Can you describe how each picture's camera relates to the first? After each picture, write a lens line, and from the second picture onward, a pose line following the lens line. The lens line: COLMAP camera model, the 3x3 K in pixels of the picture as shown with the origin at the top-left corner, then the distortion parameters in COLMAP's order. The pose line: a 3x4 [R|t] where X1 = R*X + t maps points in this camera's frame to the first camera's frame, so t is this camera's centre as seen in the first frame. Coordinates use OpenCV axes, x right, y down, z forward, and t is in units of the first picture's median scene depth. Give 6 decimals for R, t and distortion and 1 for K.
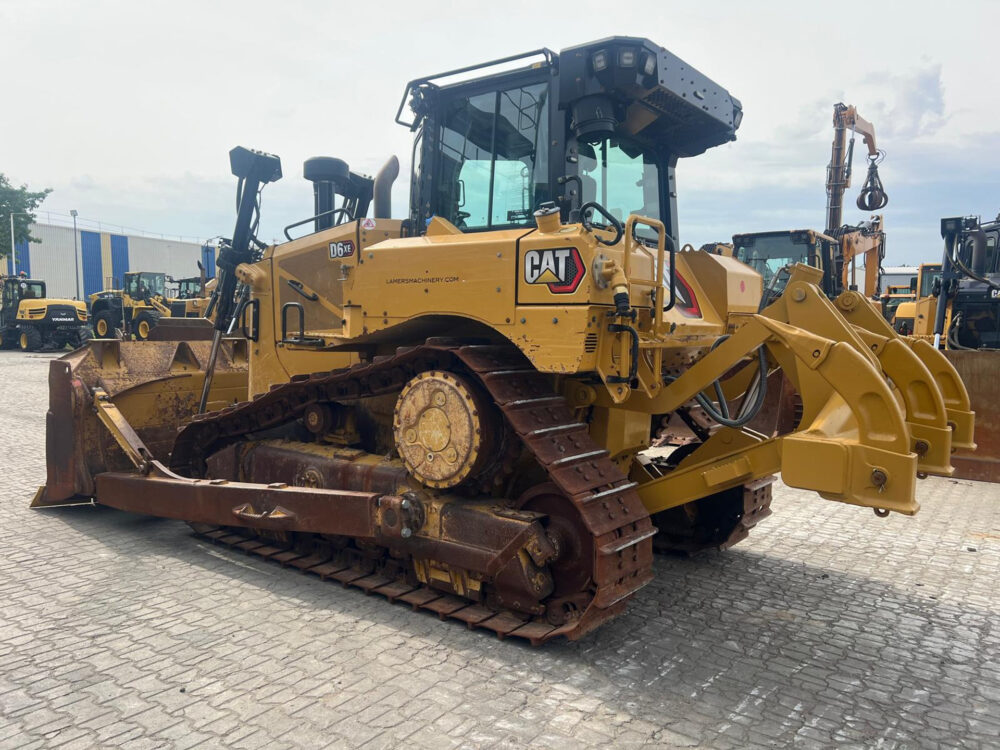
lens RADIAL K [[751.3, 0, 499.3], [0, 751.3, 376.0], [0, 0, 1]] dist [0.067996, -0.081069]
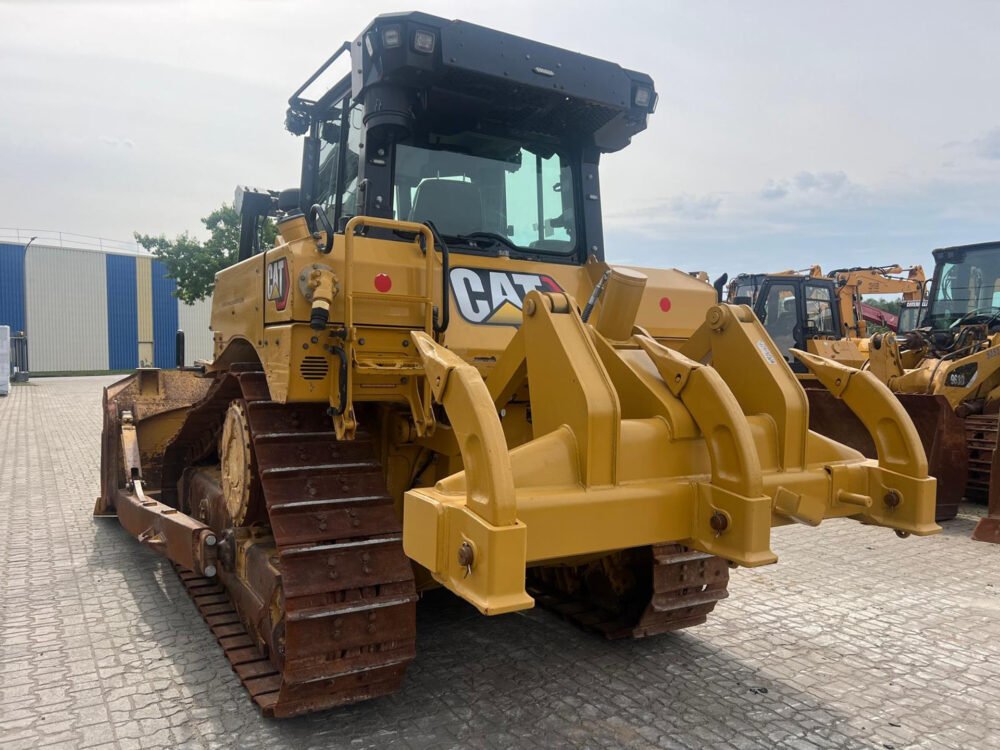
lens RADIAL K [[750.6, 0, 498.1], [0, 750.6, 384.2], [0, 0, 1]] dist [0.064325, -0.075670]
pose [[0.929596, 0.014403, -0.368298, 0.542027], [-0.029374, 0.998953, -0.035073, -0.001549], [0.367407, 0.043422, 0.929046, 0.243002]]
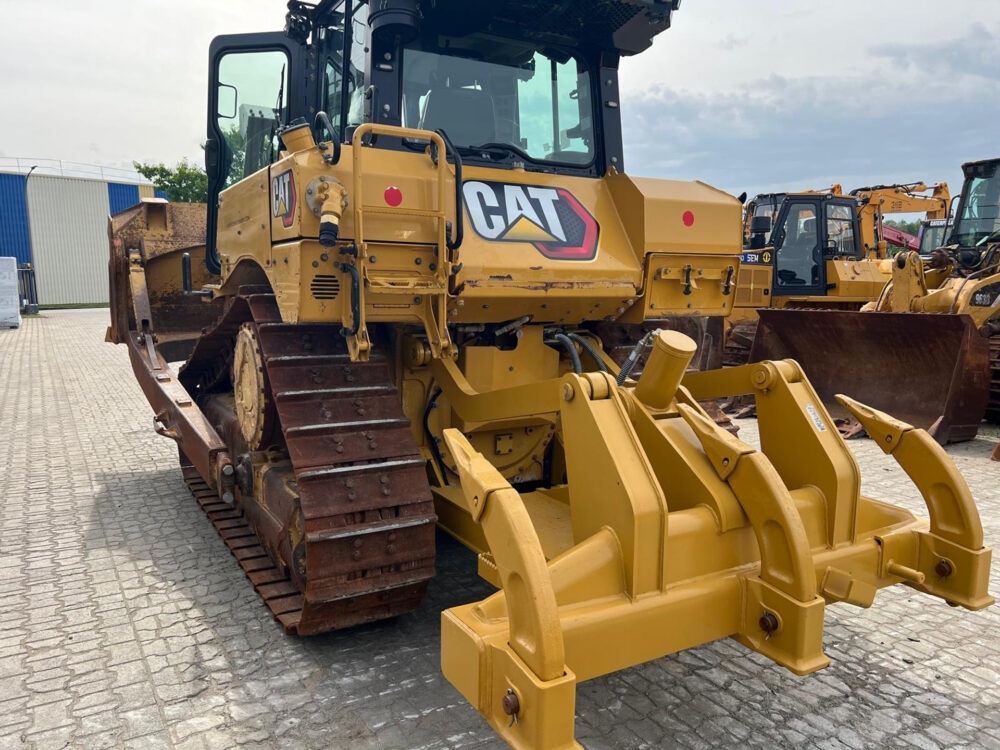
lens RADIAL K [[751.7, 0, 496.3], [0, 751.7, 387.5], [0, 0, 1]] dist [0.063978, -0.075742]
pose [[0.924109, 0.041200, -0.379902, 0.527363], [-0.018735, 0.997860, 0.062642, 0.008870], [0.381670, -0.050771, 0.922903, 0.260073]]
